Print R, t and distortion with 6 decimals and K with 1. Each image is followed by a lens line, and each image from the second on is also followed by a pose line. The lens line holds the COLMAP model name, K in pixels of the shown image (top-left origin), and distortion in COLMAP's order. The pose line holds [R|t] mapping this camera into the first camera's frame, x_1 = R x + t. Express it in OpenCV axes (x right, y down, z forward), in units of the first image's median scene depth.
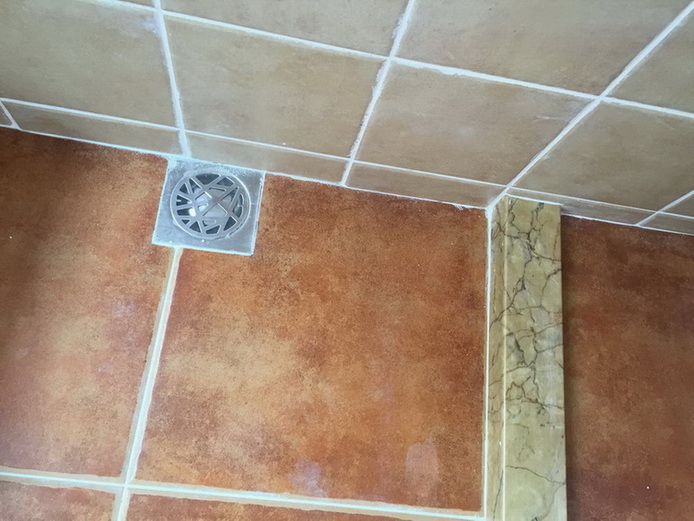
lens RADIAL K [[584.0, 0, 347.0], [0, 584.0, 260.5], [0, 0, 1]] dist [0.072070, -0.111239]
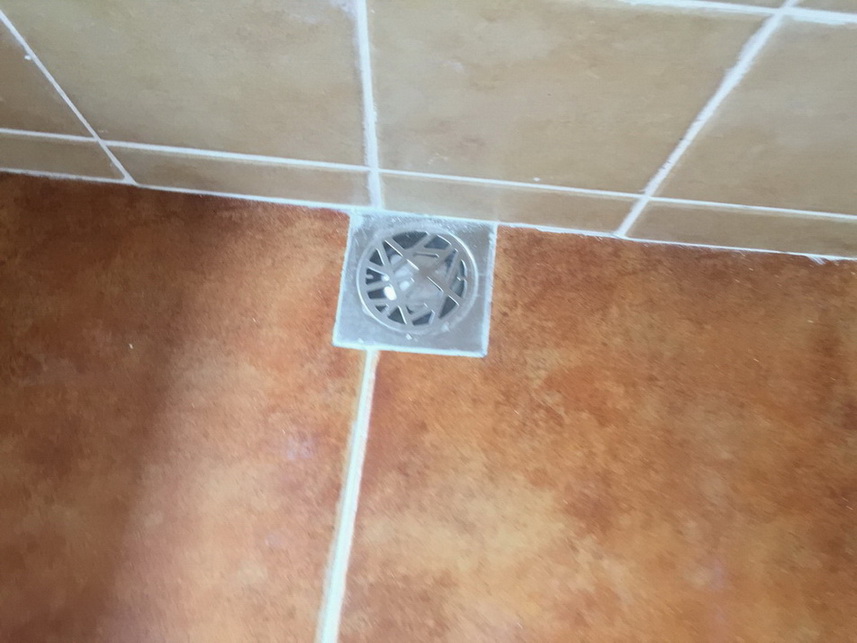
lens RADIAL K [[728.4, 0, 429.0], [0, 728.4, 309.8], [0, 0, 1]] dist [0.091507, -0.120291]
pose [[0.989804, -0.044269, -0.135385, -0.113461], [0.044971, 0.998986, 0.002129, -0.064389], [0.135154, -0.008196, 0.990791, 0.206716]]
